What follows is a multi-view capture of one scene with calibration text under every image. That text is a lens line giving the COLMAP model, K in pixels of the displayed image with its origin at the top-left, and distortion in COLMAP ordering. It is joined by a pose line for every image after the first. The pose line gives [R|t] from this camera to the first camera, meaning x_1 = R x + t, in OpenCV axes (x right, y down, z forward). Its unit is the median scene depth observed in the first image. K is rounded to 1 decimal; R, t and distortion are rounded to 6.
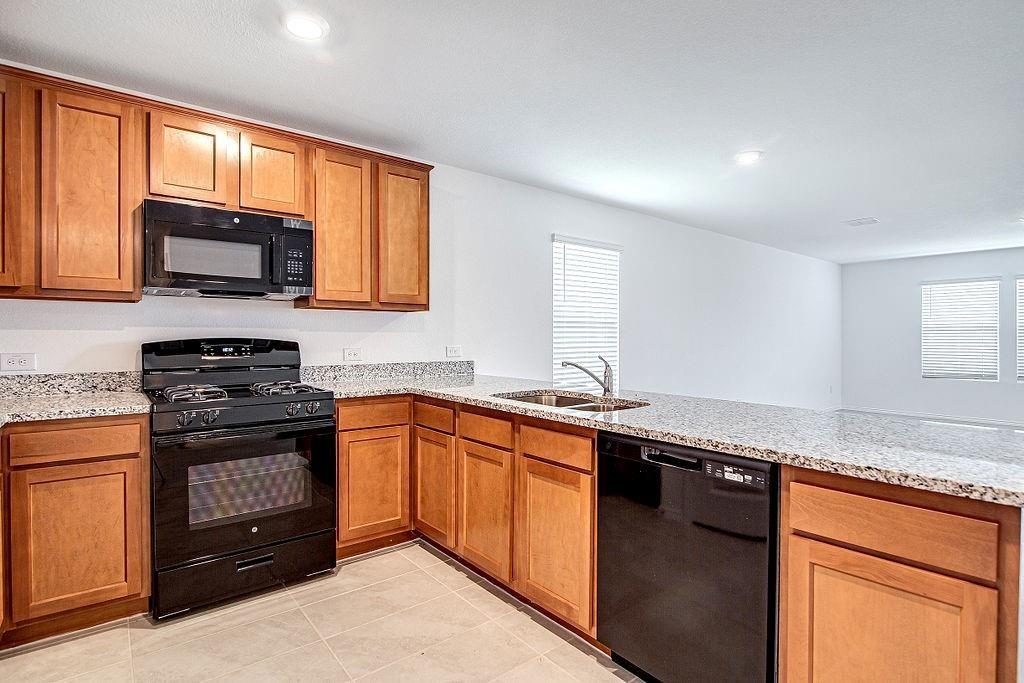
lens RADIAL K [[509.9, 0, 512.0], [0, 509.9, 341.5], [0, 0, 1]] dist [-0.031040, 0.000473]
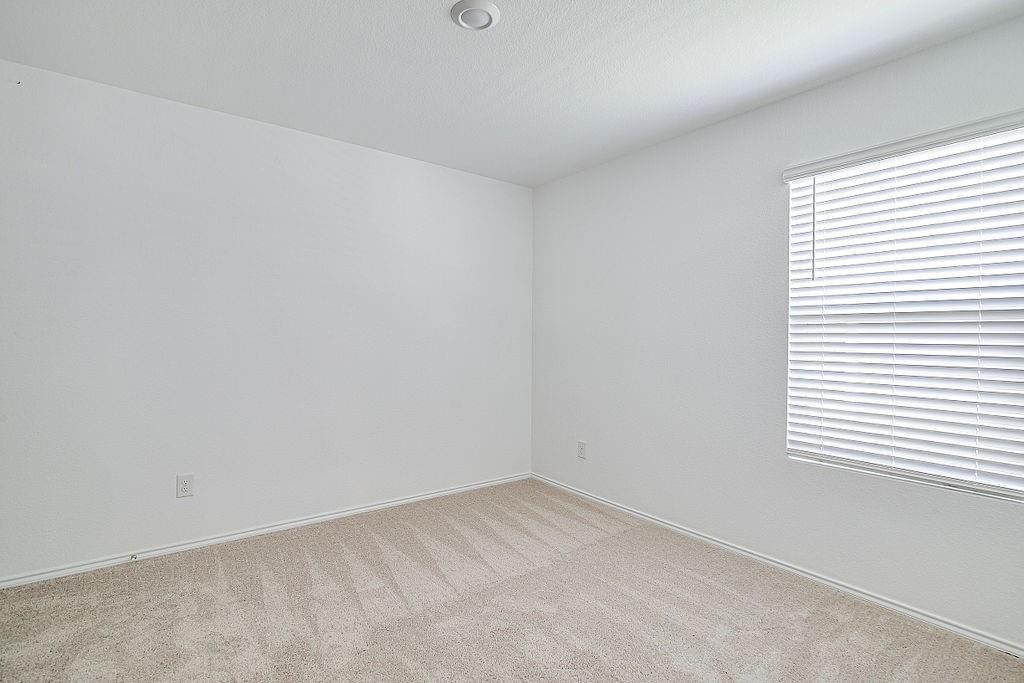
lens RADIAL K [[509.9, 0, 512.0], [0, 509.9, 341.5], [0, 0, 1]] dist [-0.031040, 0.000473]
pose [[-0.019322, 0.012686, -0.999733, 1.141911], [-0.015968, 0.999788, 0.012995, -0.020995], [0.999686, 0.016214, -0.019116, 1.164450]]
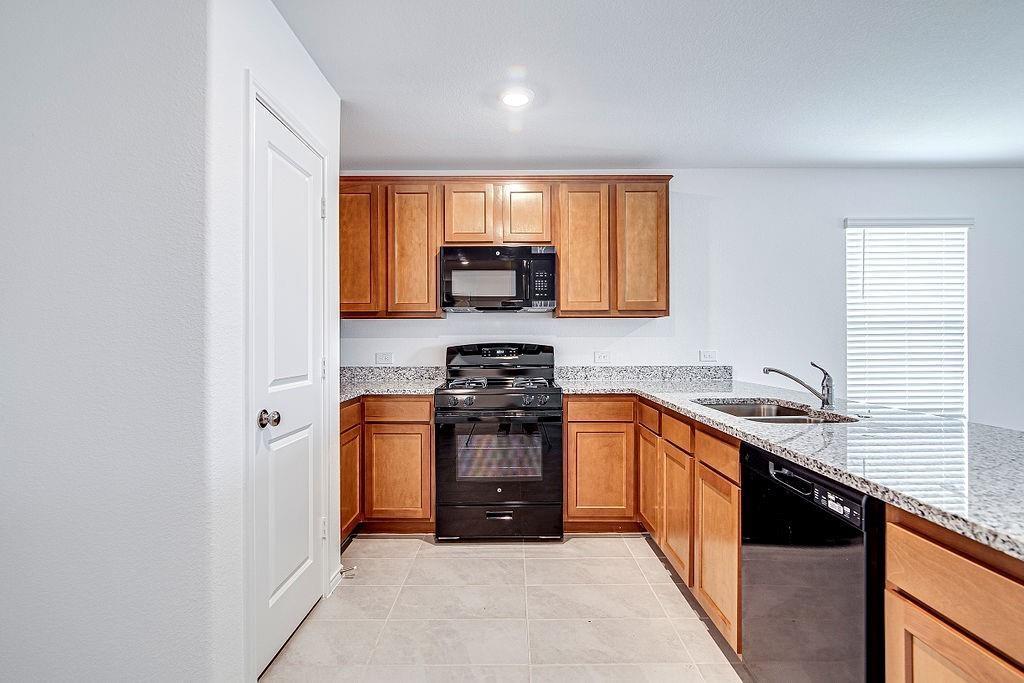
lens RADIAL K [[509.9, 0, 512.0], [0, 509.9, 341.5], [0, 0, 1]] dist [-0.031040, 0.000473]
pose [[0.766776, -0.005003, -0.641896, 0.321978], [-0.001065, 0.999958, -0.009066, 0.001148], [0.641914, 0.007635, 0.766738, 0.009654]]
